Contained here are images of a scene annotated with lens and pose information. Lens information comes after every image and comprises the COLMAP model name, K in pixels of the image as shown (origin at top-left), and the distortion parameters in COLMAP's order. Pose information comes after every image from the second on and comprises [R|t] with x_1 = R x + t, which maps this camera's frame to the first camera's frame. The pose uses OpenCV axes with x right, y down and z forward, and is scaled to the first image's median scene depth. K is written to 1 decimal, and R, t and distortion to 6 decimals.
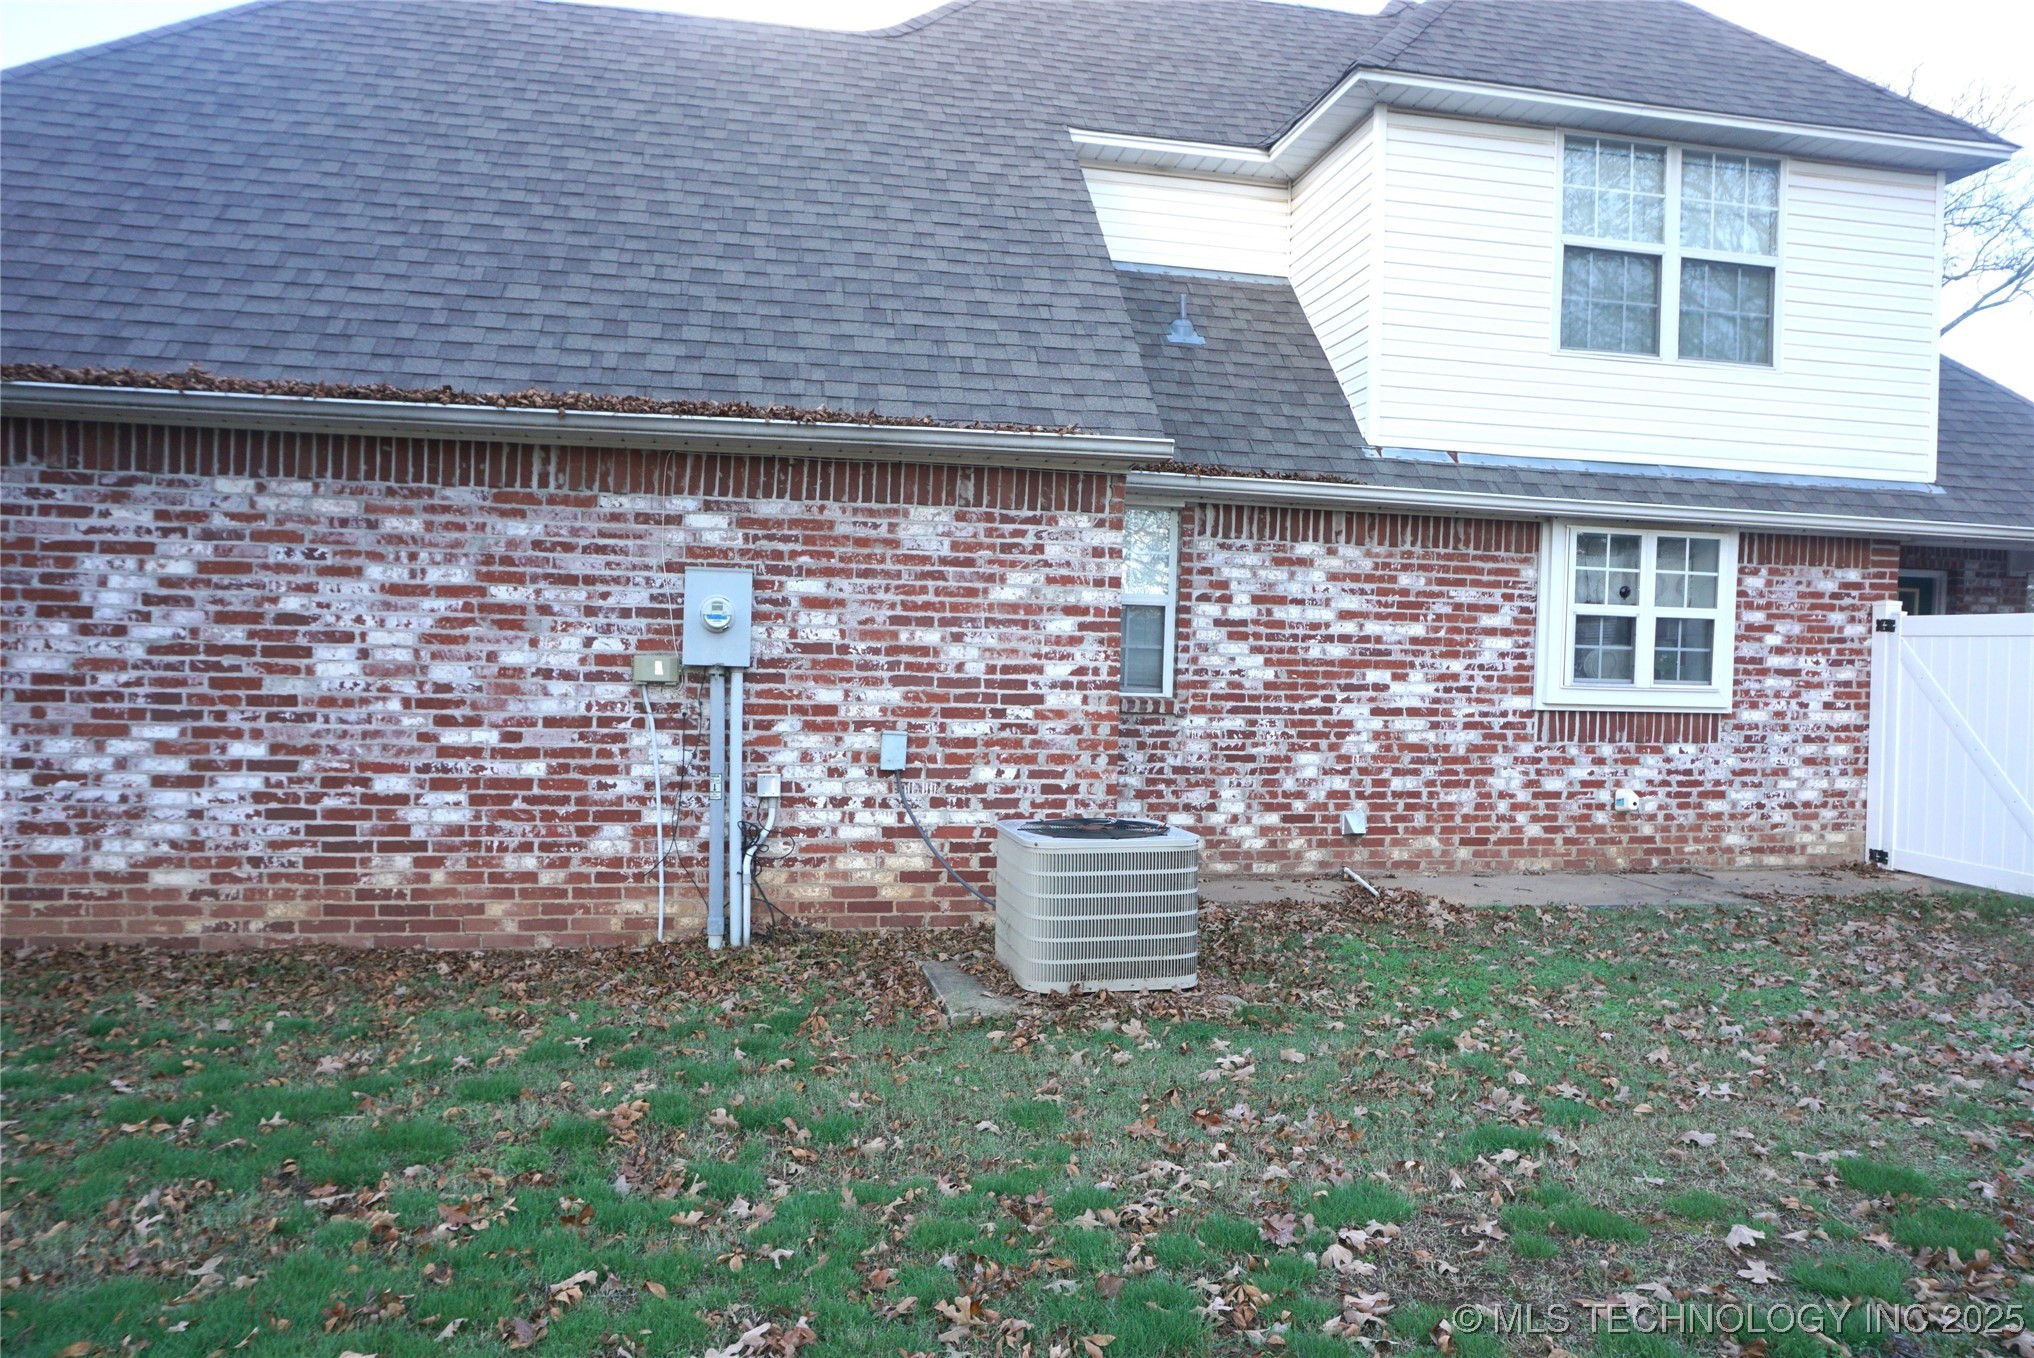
lens RADIAL K [[1358.6, 0, 1018.5], [0, 1358.6, 686.1], [0, 0, 1]] dist [-0.046456, 0.023452]
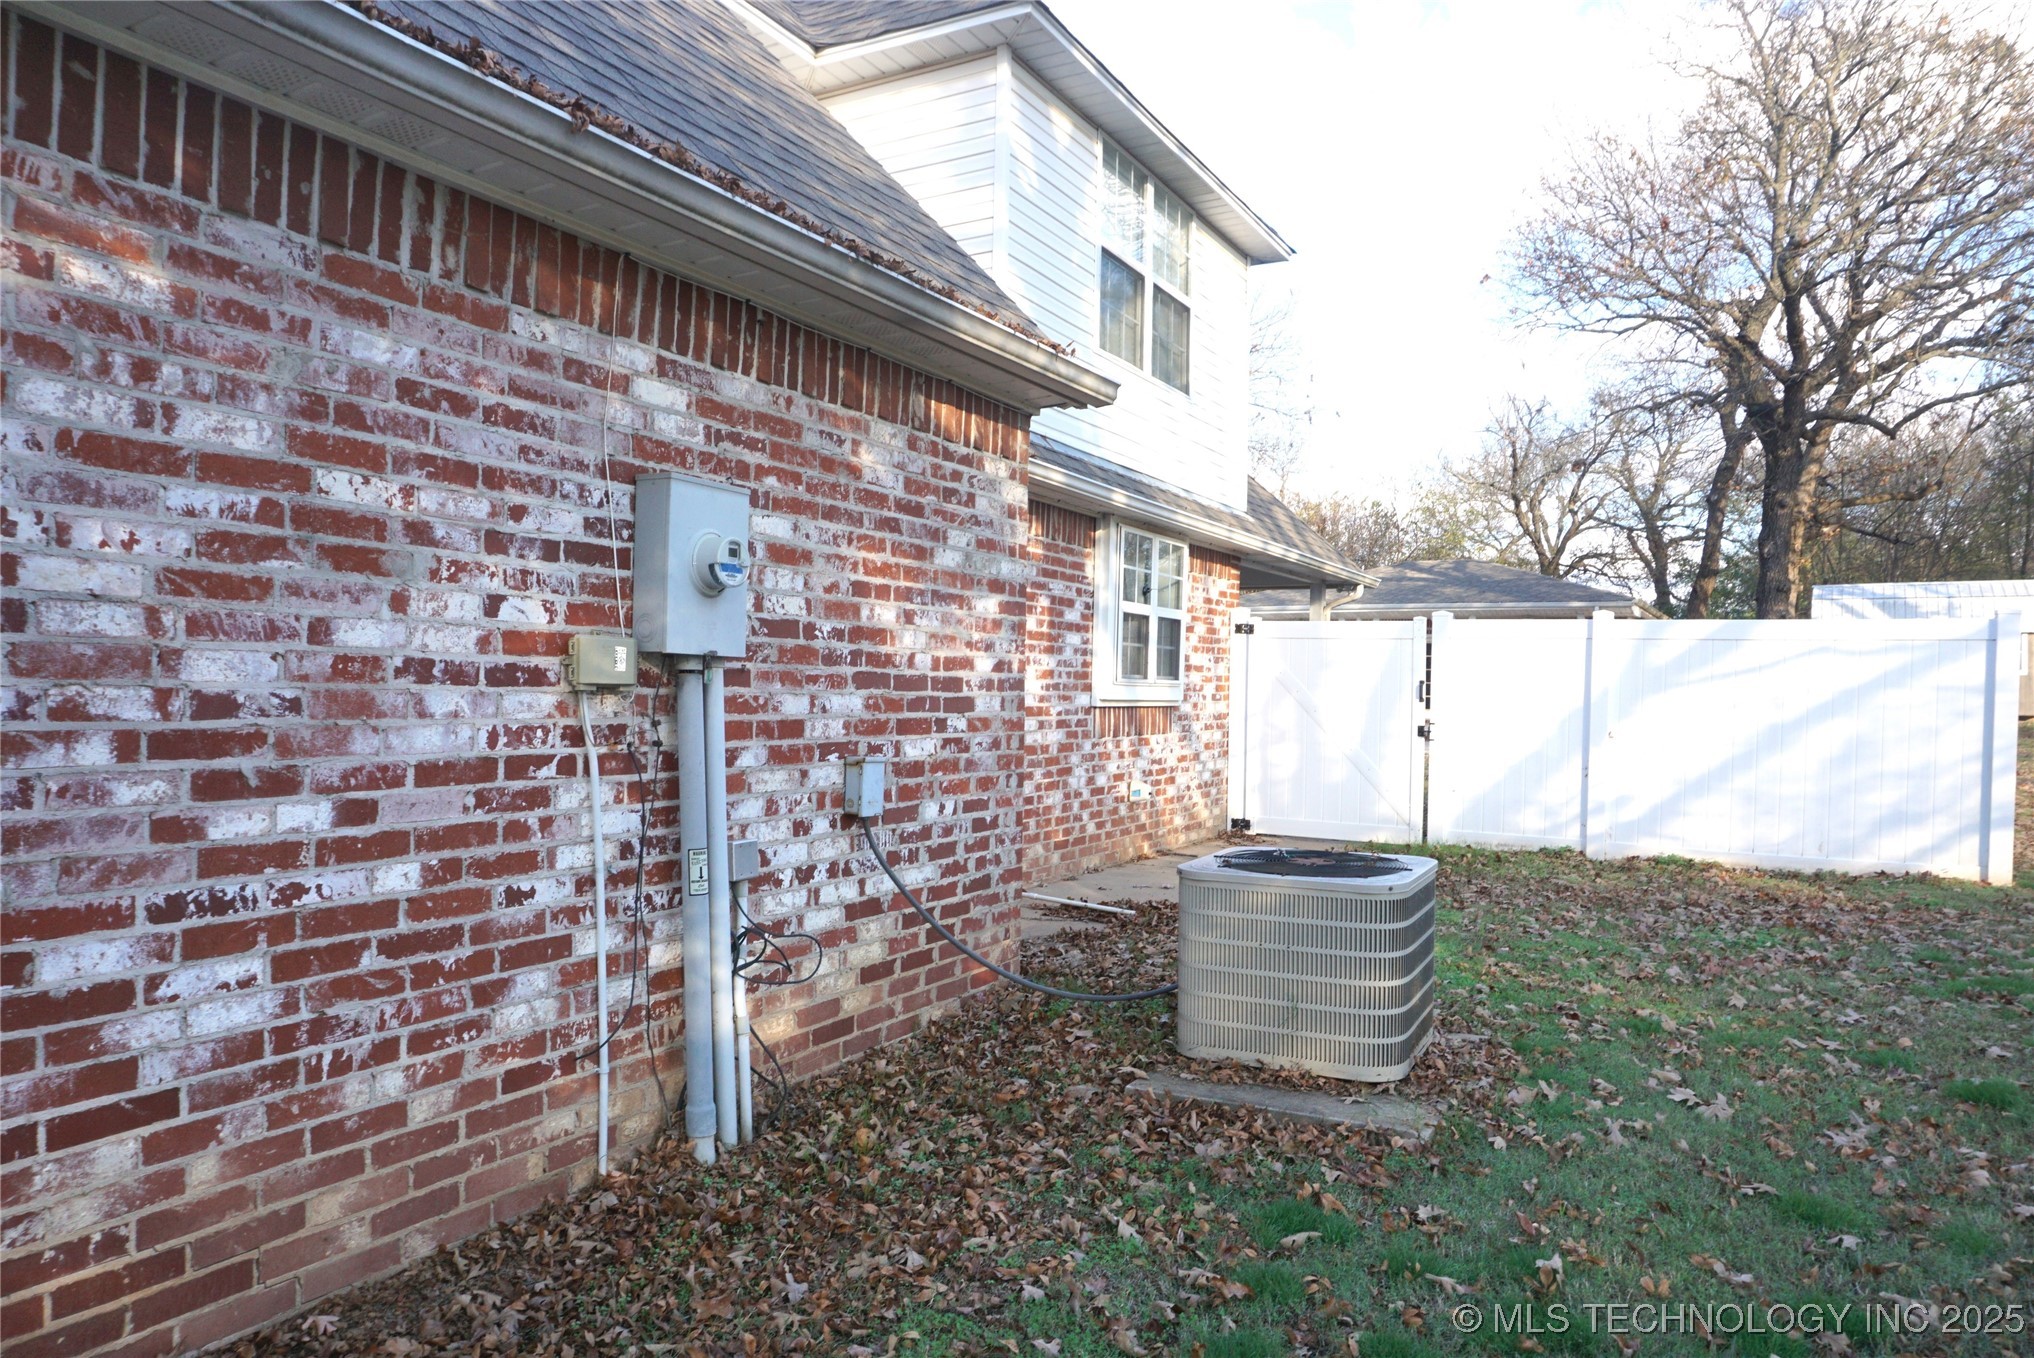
lens RADIAL K [[1358.6, 0, 1023.1], [0, 1358.6, 686.8], [0, 0, 1]] dist [-0.046456, 0.023452]
pose [[0.638877, -0.010994, 0.769230, -0.567393], [0.011038, 0.999926, 0.005124, -0.003462], [-0.769230, 0.005217, 0.638951, 0.538991]]
